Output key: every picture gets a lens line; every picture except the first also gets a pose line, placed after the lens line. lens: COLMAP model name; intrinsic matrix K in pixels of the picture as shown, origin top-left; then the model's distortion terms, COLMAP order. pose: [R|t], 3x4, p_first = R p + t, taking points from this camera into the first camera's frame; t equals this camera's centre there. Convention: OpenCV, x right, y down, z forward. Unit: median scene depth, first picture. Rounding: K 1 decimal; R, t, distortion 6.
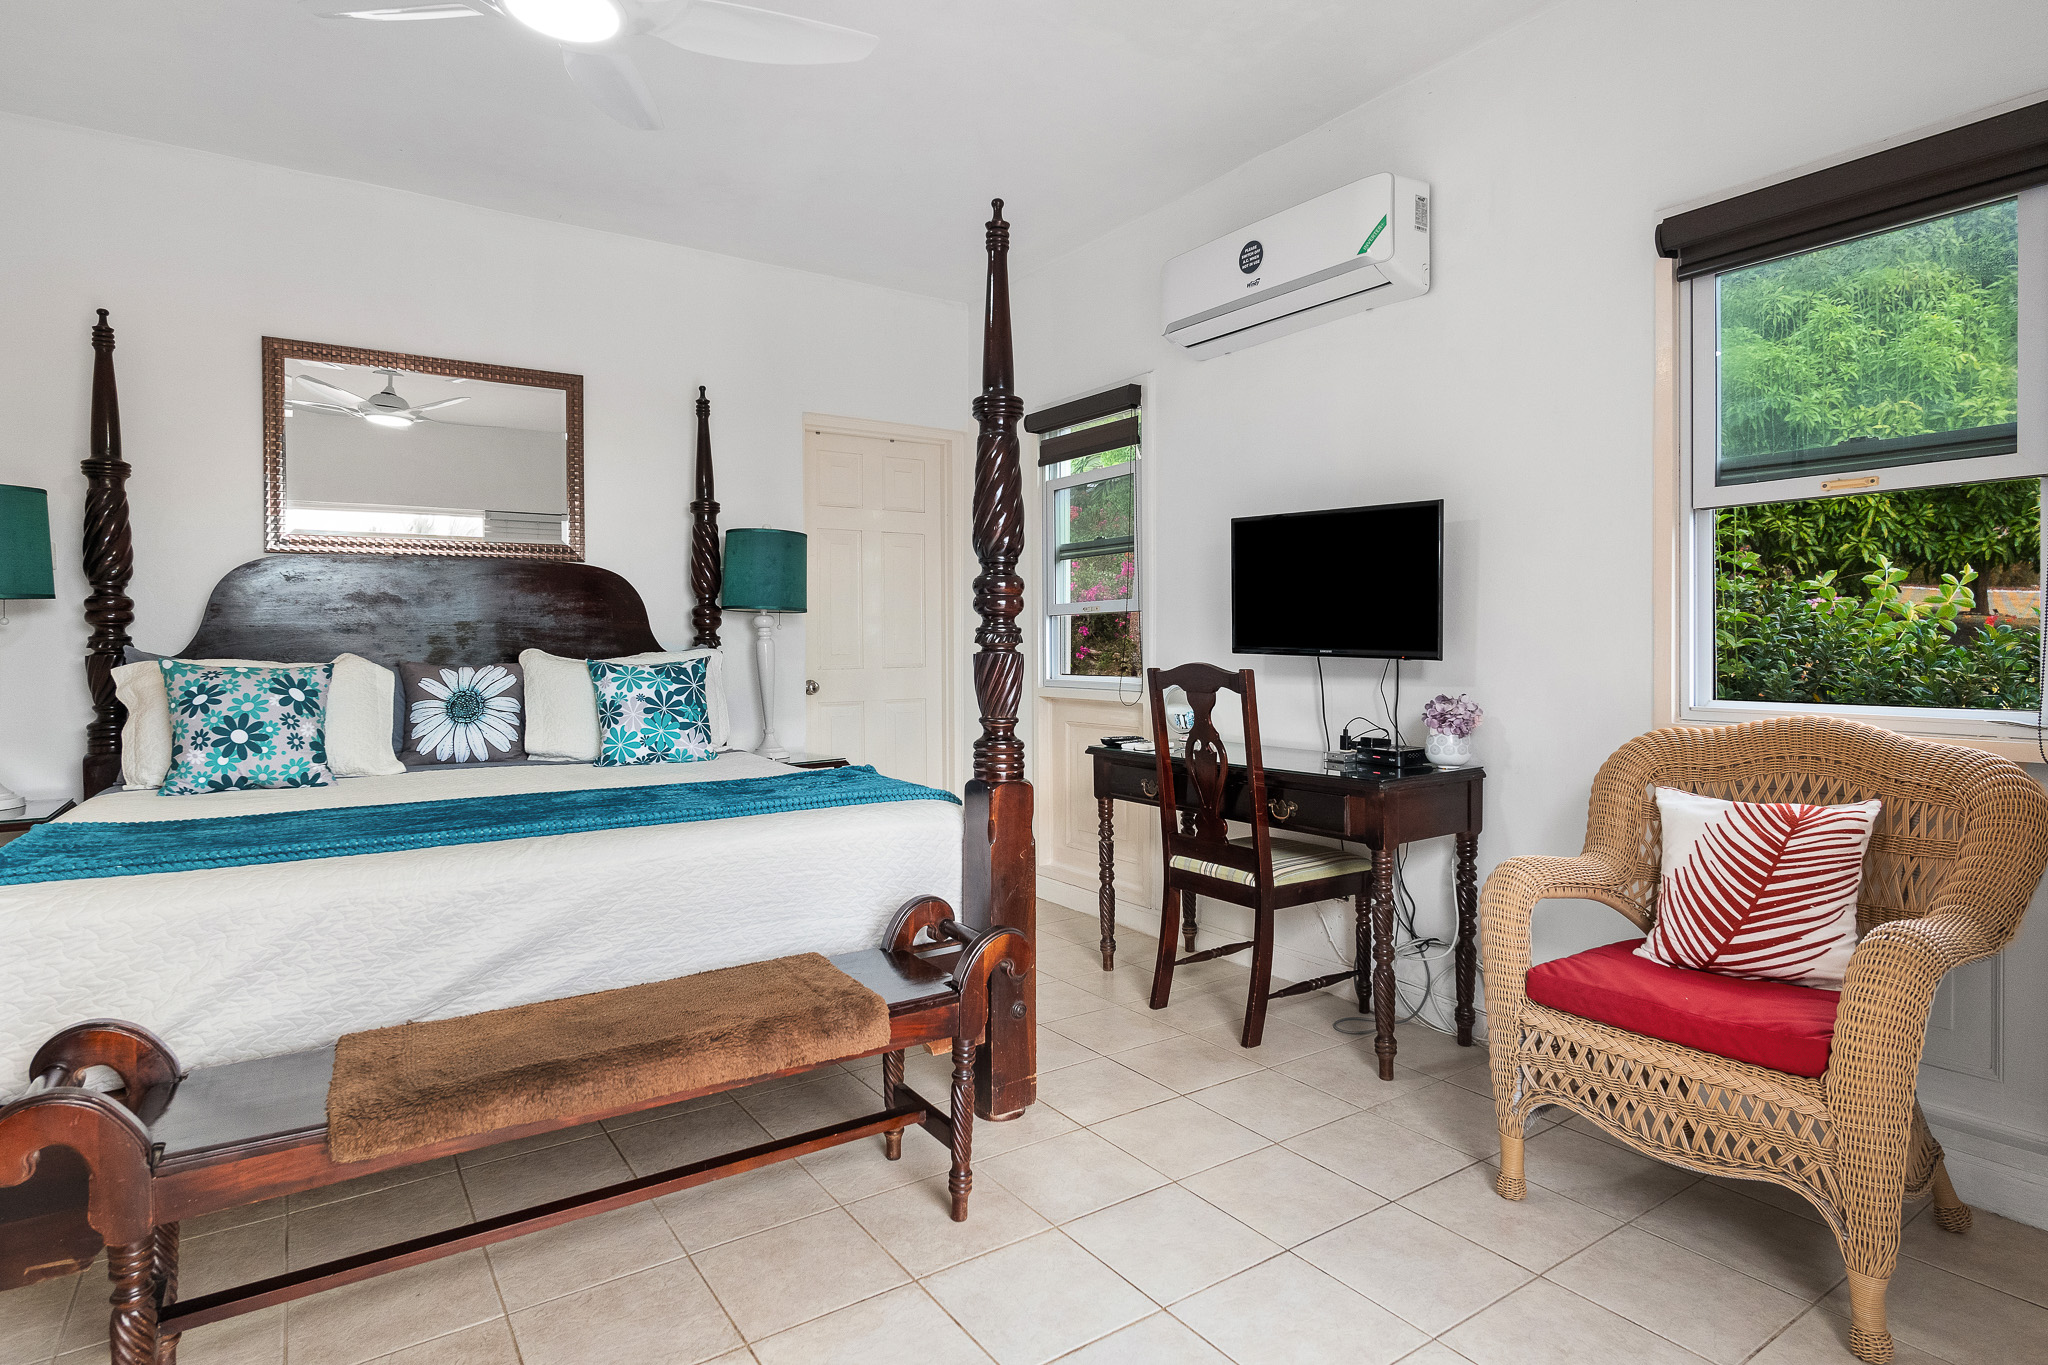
lens RADIAL K [[1075.2, 0, 1027.2], [0, 1075.2, 643.0], [0, 0, 1]] dist [-0.020661, 0.014182]
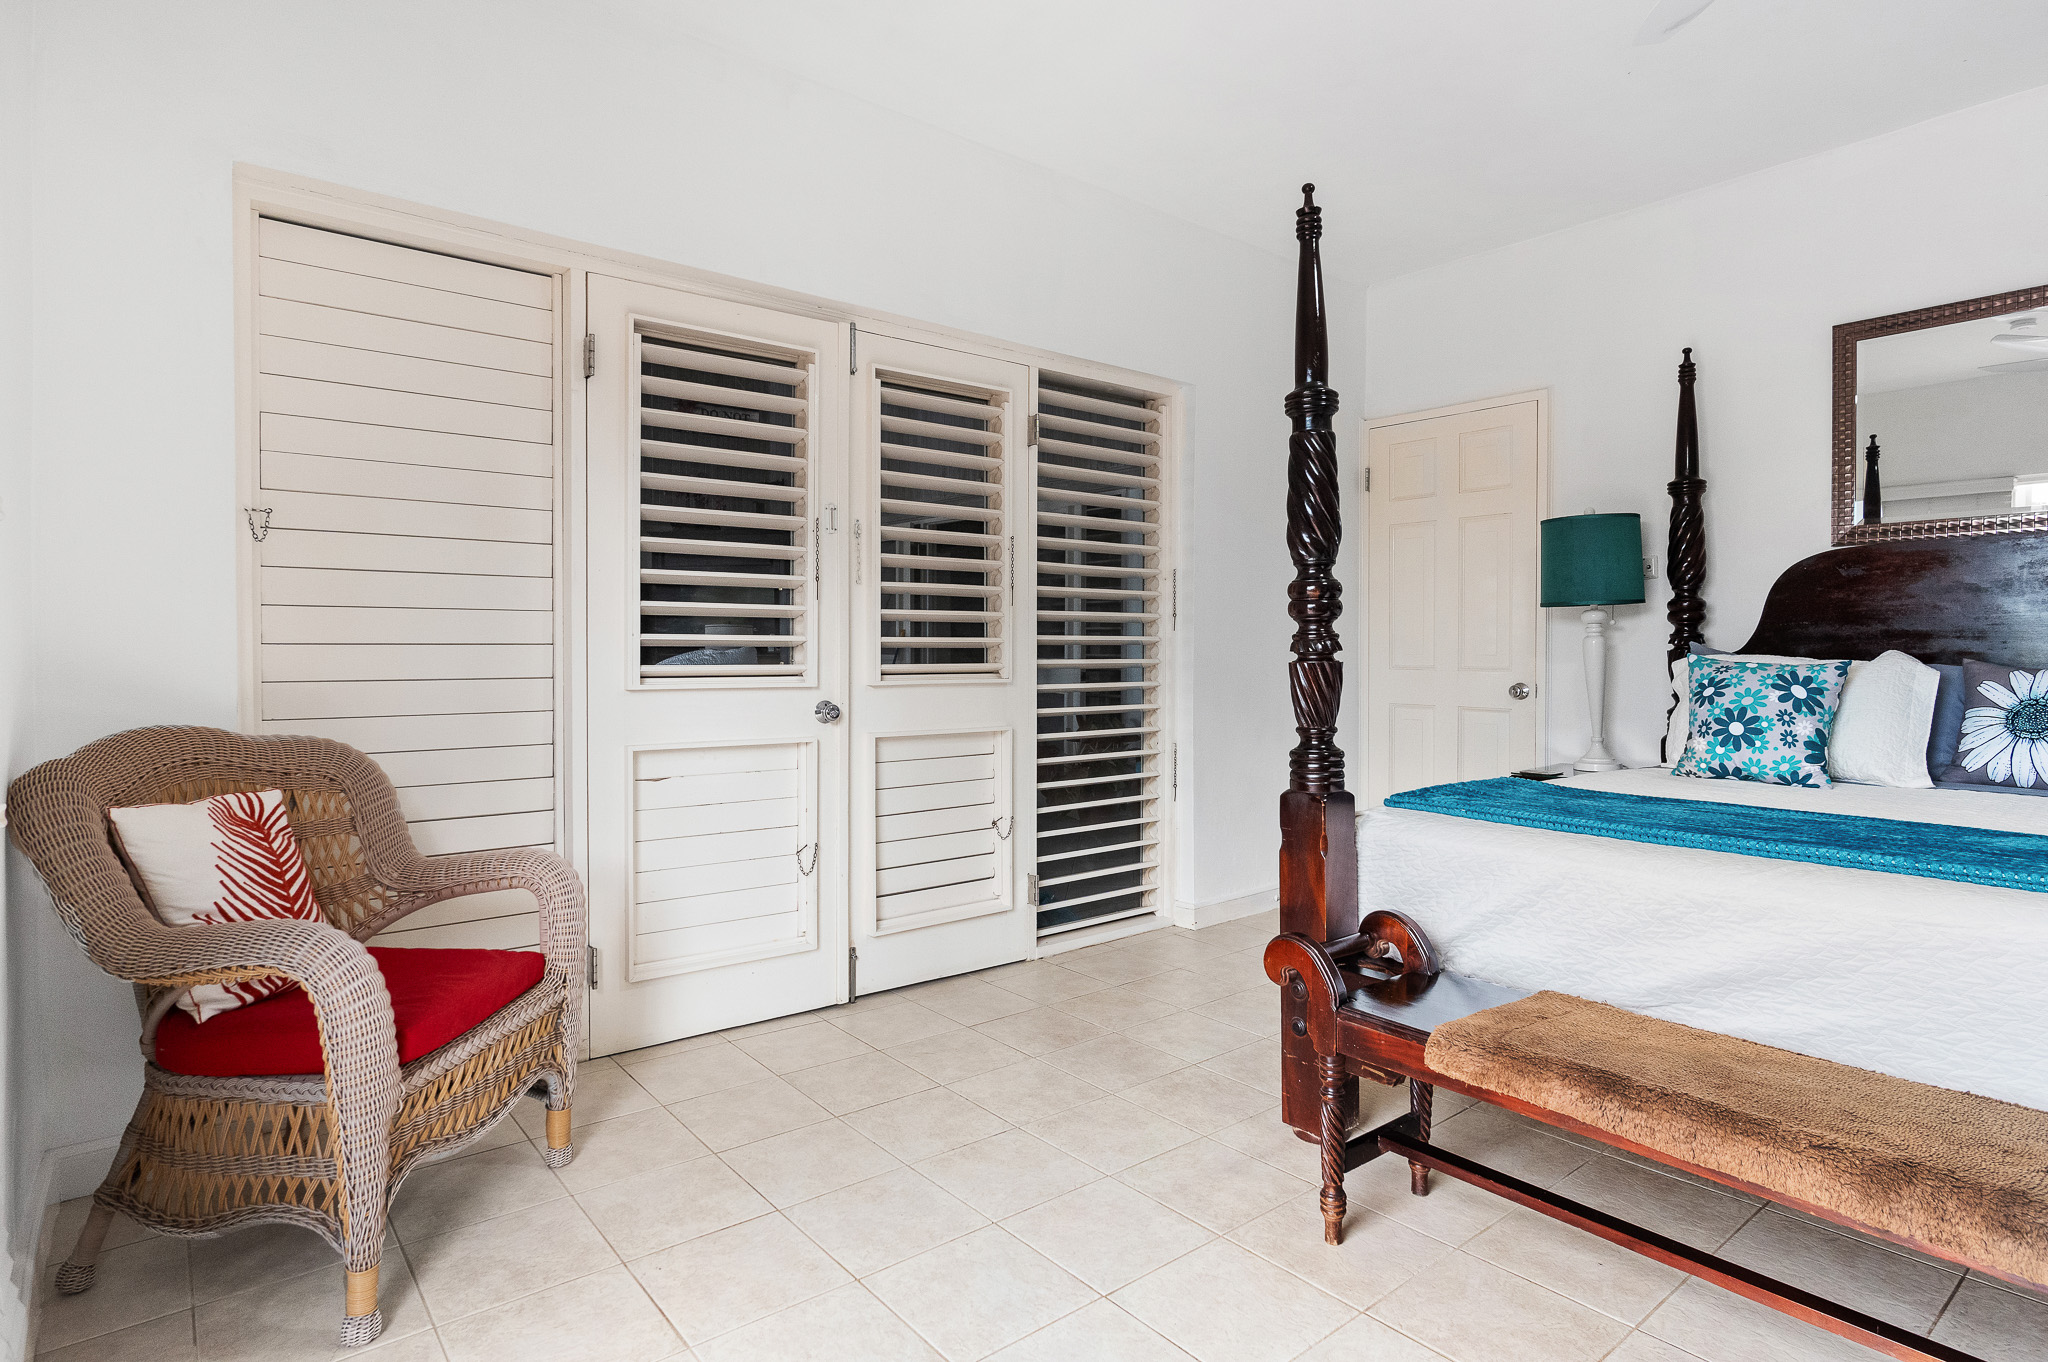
lens RADIAL K [[1089.8, 0, 1019.2], [0, 1089.8, 651.8], [0, 0, 1]] dist [-0.017915, 0.012301]
pose [[0.084441, 0.011444, -0.996363, 0.252335], [0.000527, 0.999933, 0.011530, -0.000407], [0.996428, -0.001499, 0.084429, 0.201250]]
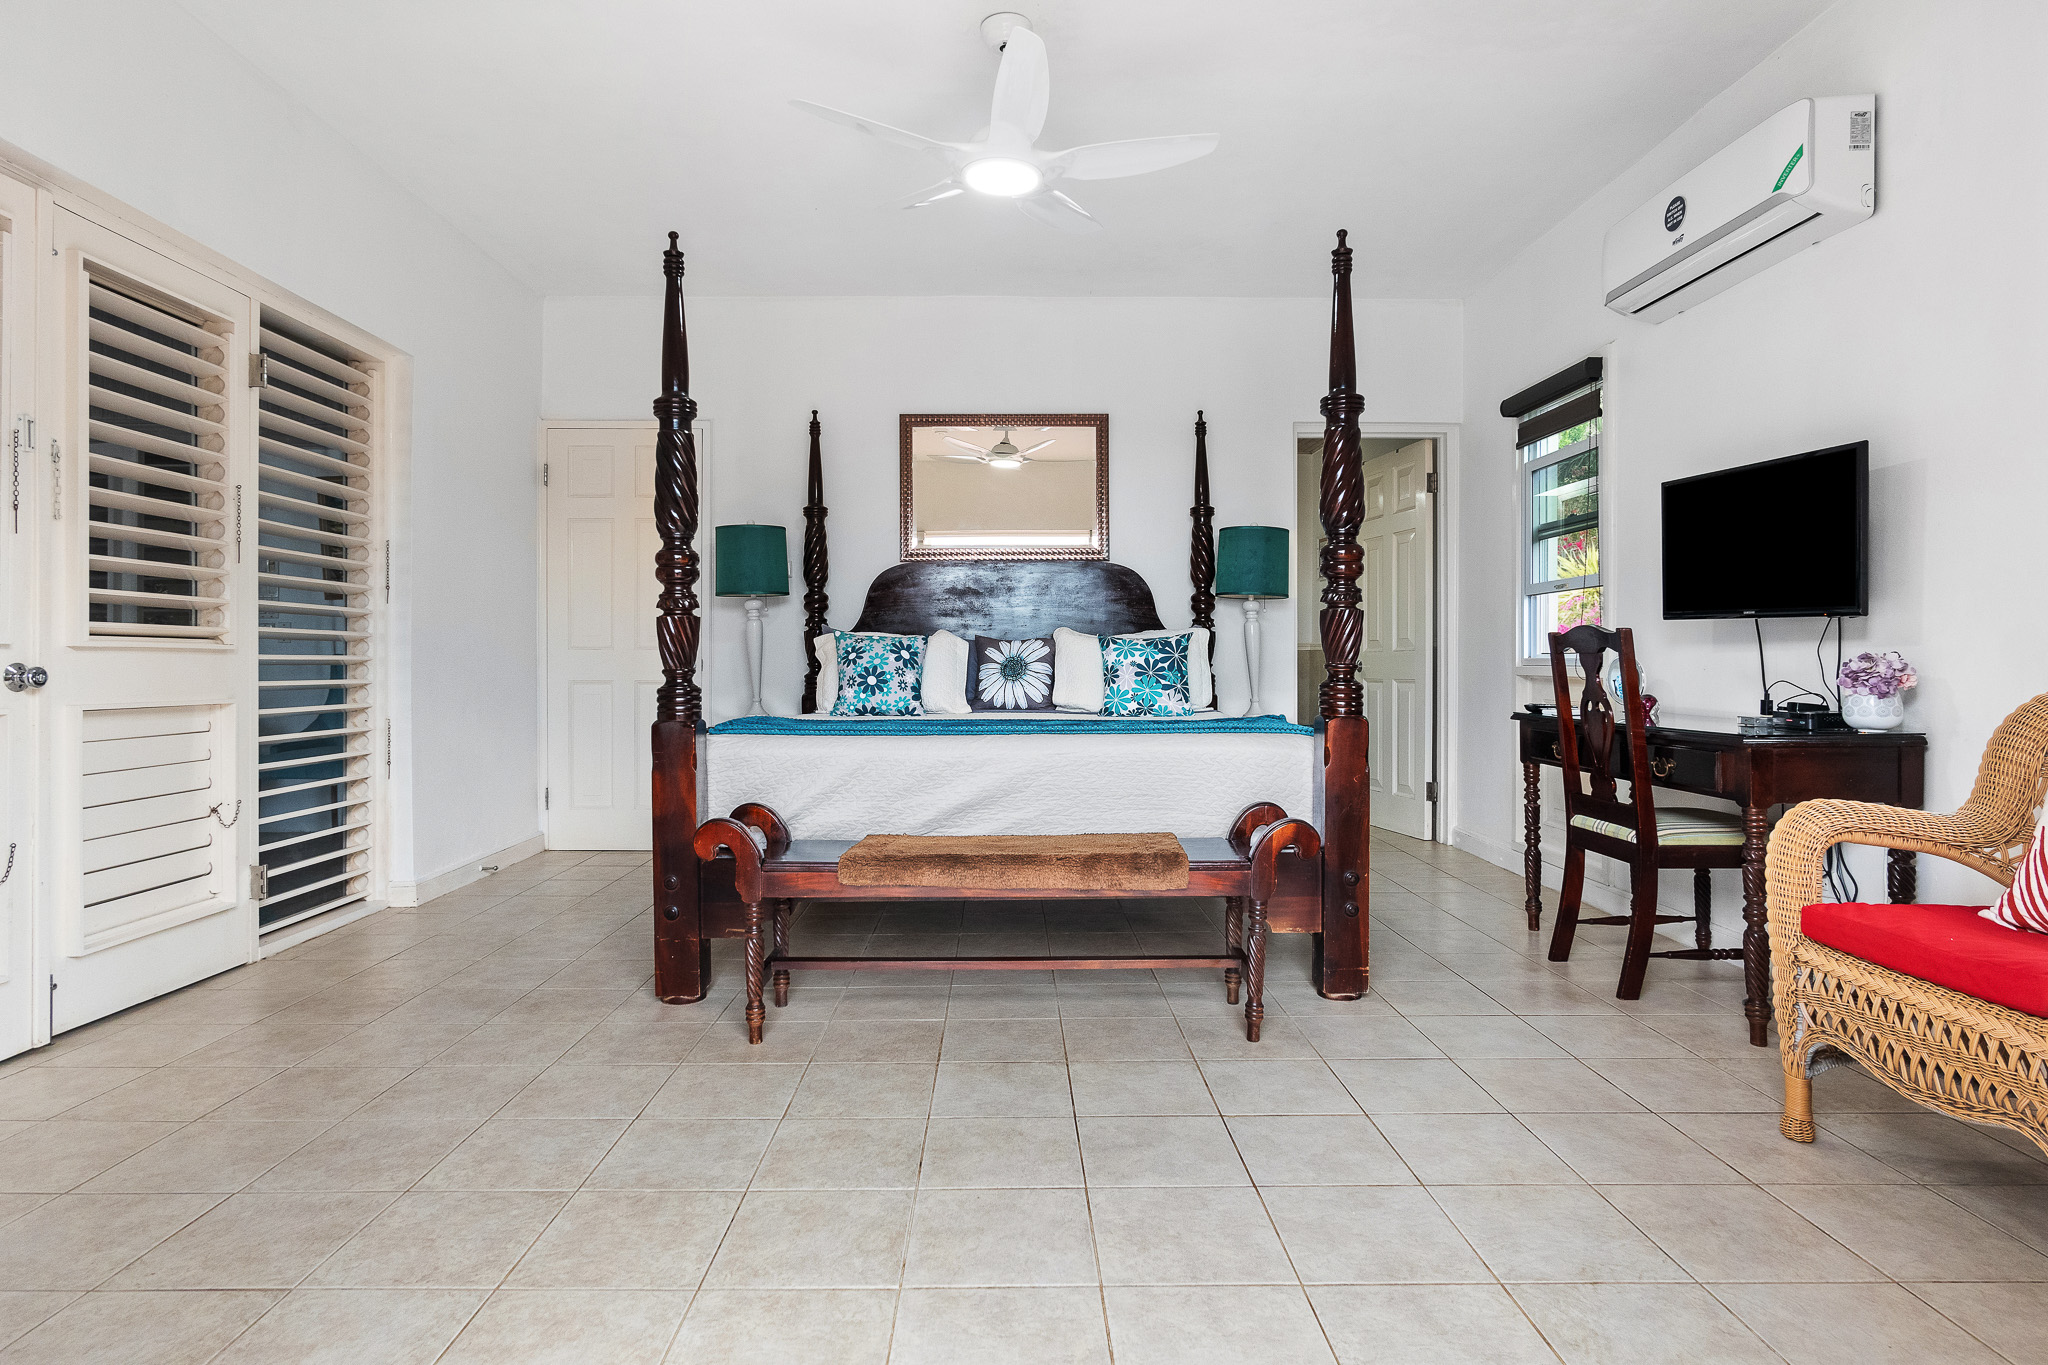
lens RADIAL K [[1075.2, 0, 1027.2], [0, 1075.2, 643.0], [0, 0, 1]] dist [-0.020661, 0.014182]
pose [[0.835916, -0.004594, -0.548838, 0.275756], [-0.002618, 0.999920, -0.012357, 0.050891], [0.548851, 0.011767, 0.835838, -0.151590]]
